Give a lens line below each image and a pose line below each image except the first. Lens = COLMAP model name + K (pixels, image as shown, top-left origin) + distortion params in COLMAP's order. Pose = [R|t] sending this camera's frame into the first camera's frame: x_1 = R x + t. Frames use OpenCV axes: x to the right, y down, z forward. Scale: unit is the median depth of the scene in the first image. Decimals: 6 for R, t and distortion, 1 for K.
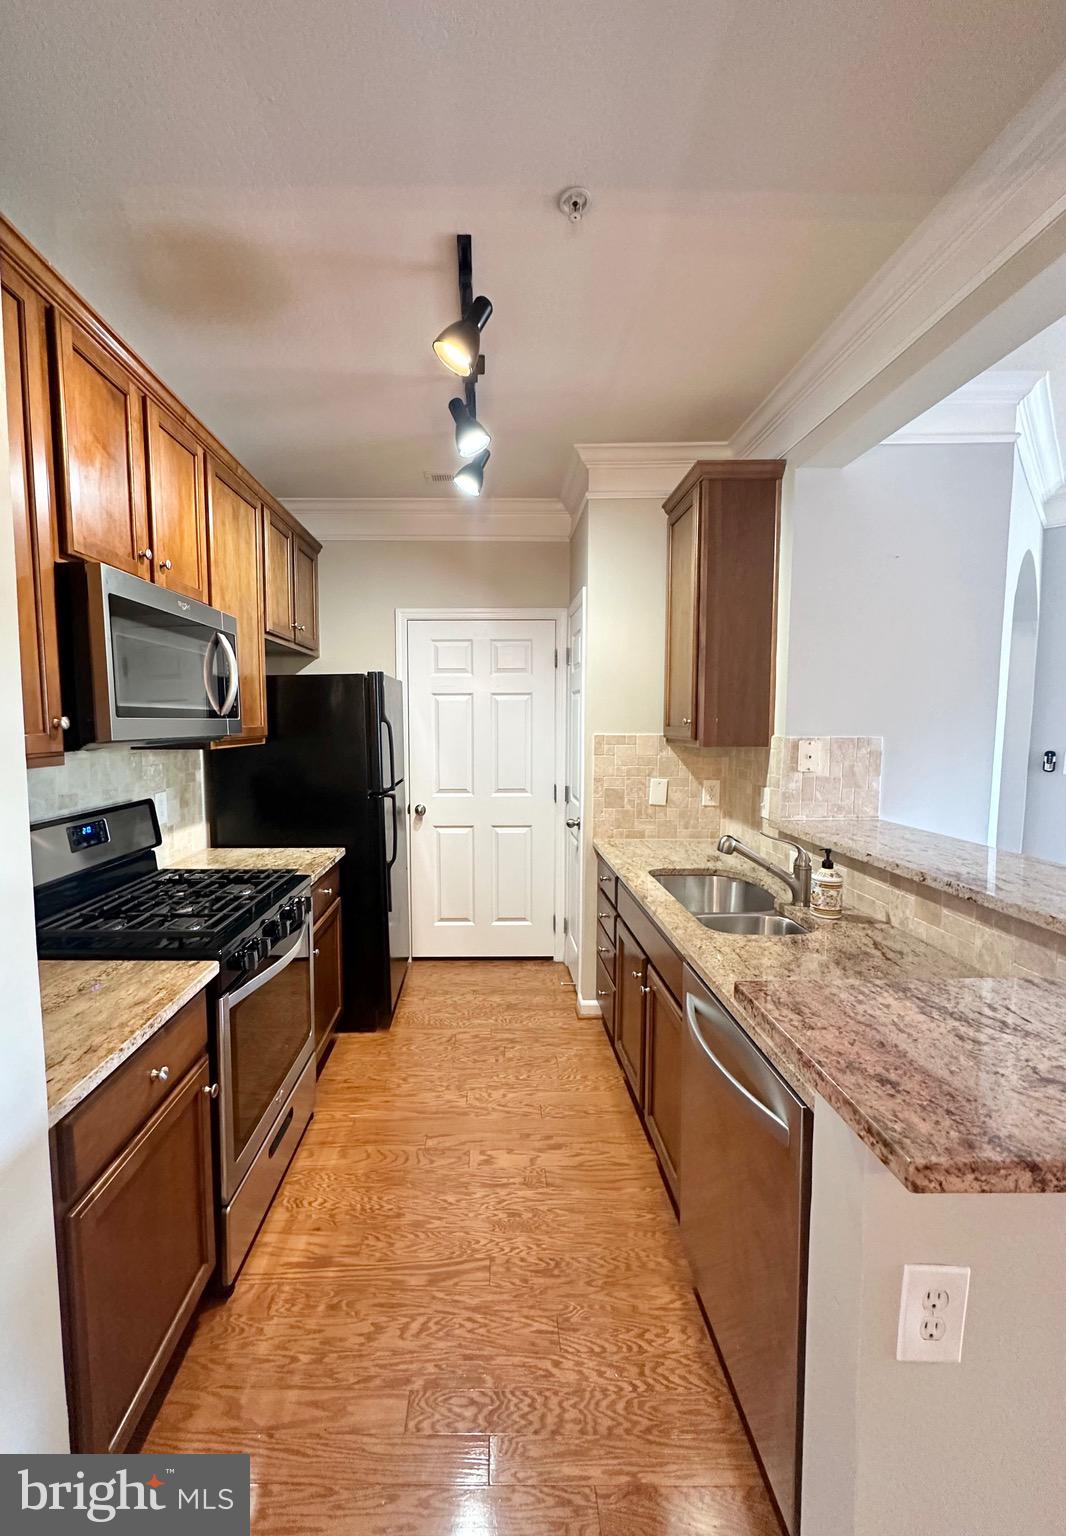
lens RADIAL K [[599.4, 0, 479.2], [0, 599.4, 771.4], [0, 0, 1]] dist [0.001300, -0.000179]
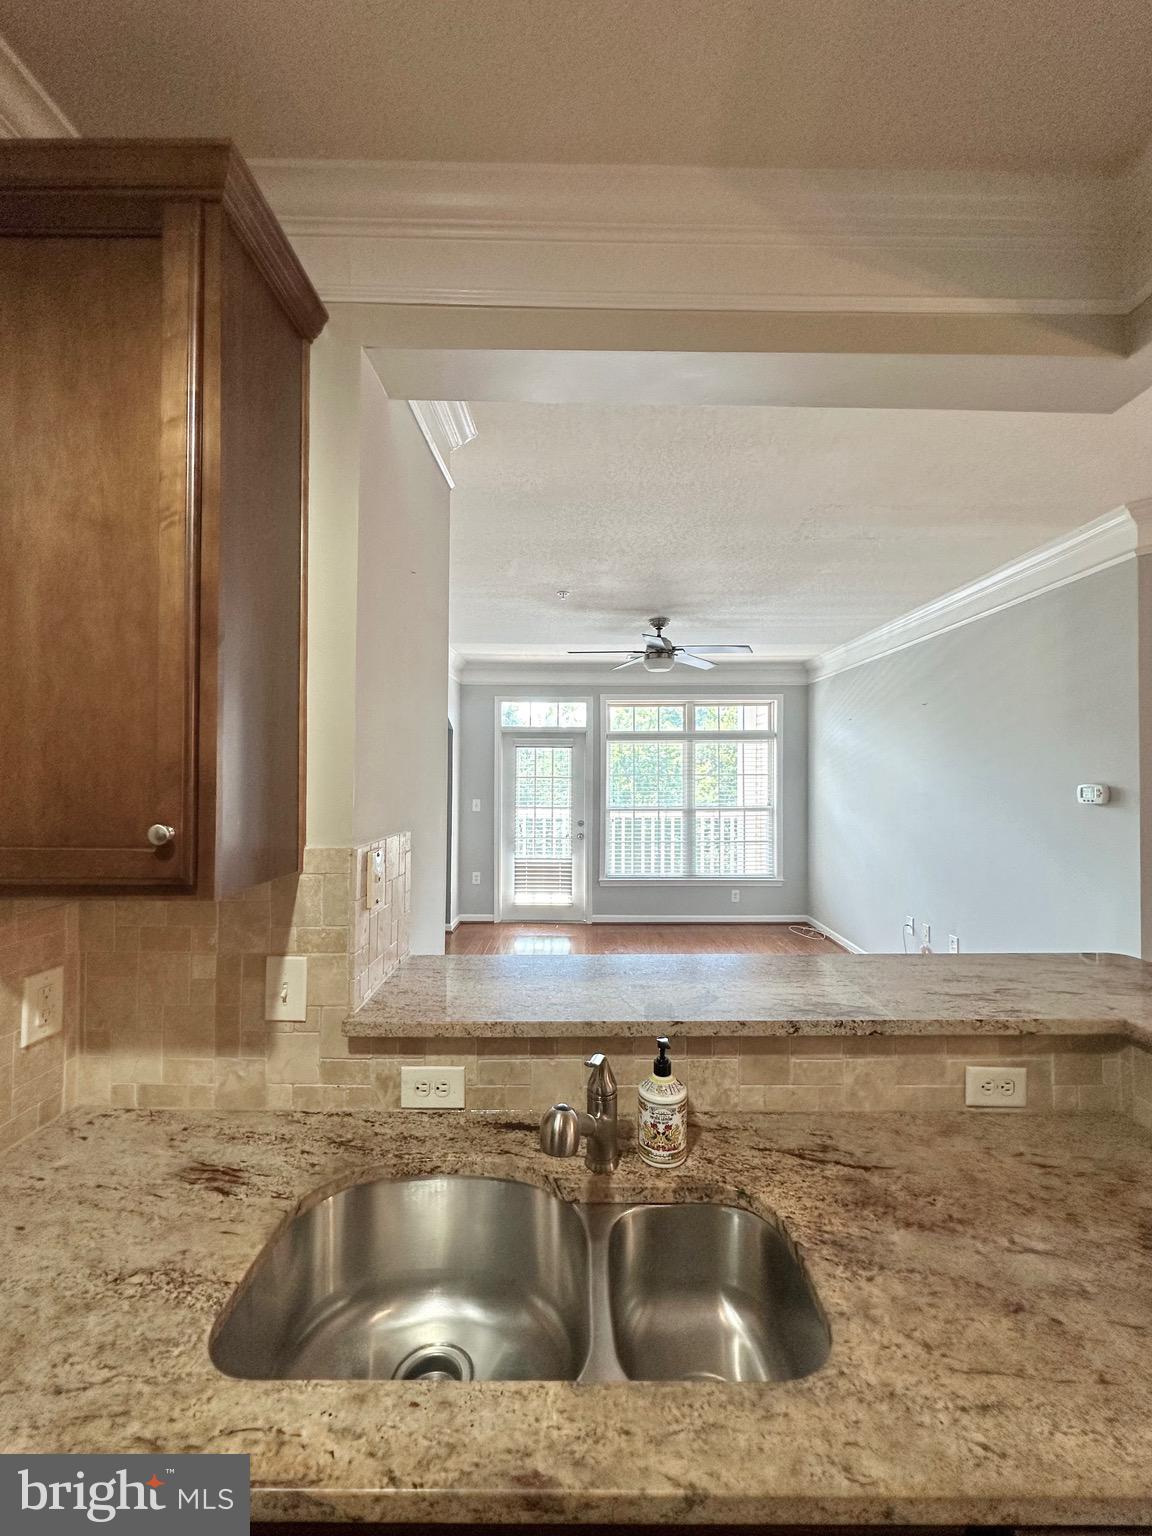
lens RADIAL K [[620.0, 0, 577.1], [0, 620.0, 772.4], [0, 0, 1]] dist [-0.000803, 0.000964]
pose [[-0.015738, -0.001554, 0.999875, -0.018670], [0.082433, 0.996593, 0.002846, -0.129226], [-0.996472, 0.082467, -0.015556, 0.993873]]
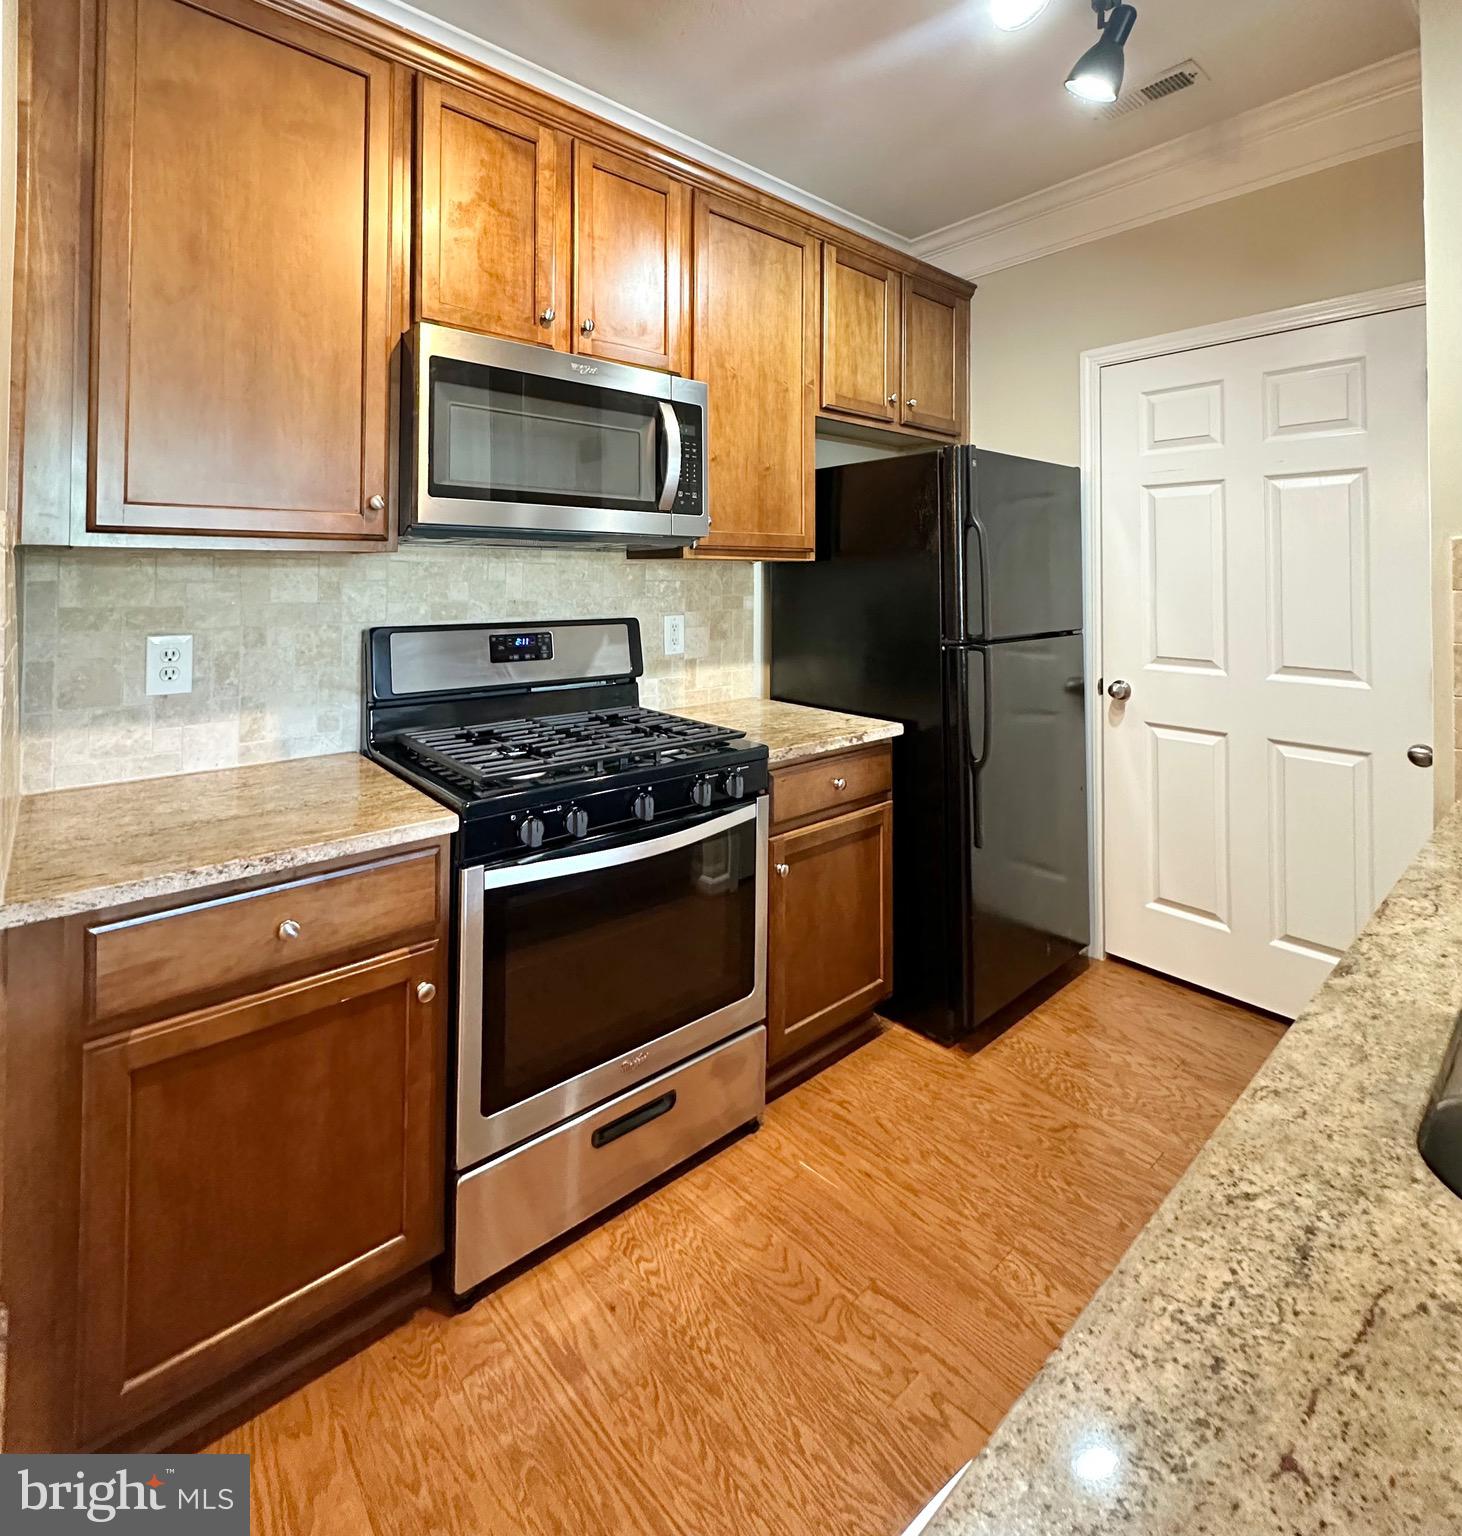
lens RADIAL K [[764.0, 0, 729.1], [0, 764.0, 558.6], [0, 0, 1]] dist [-0.004695, 0.000228]
pose [[0.673839, -0.006647, -0.738849, 0.376550], [-0.070201, 0.994860, -0.072974, 0.037583], [0.735536, 0.101040, 0.669908, 0.455929]]
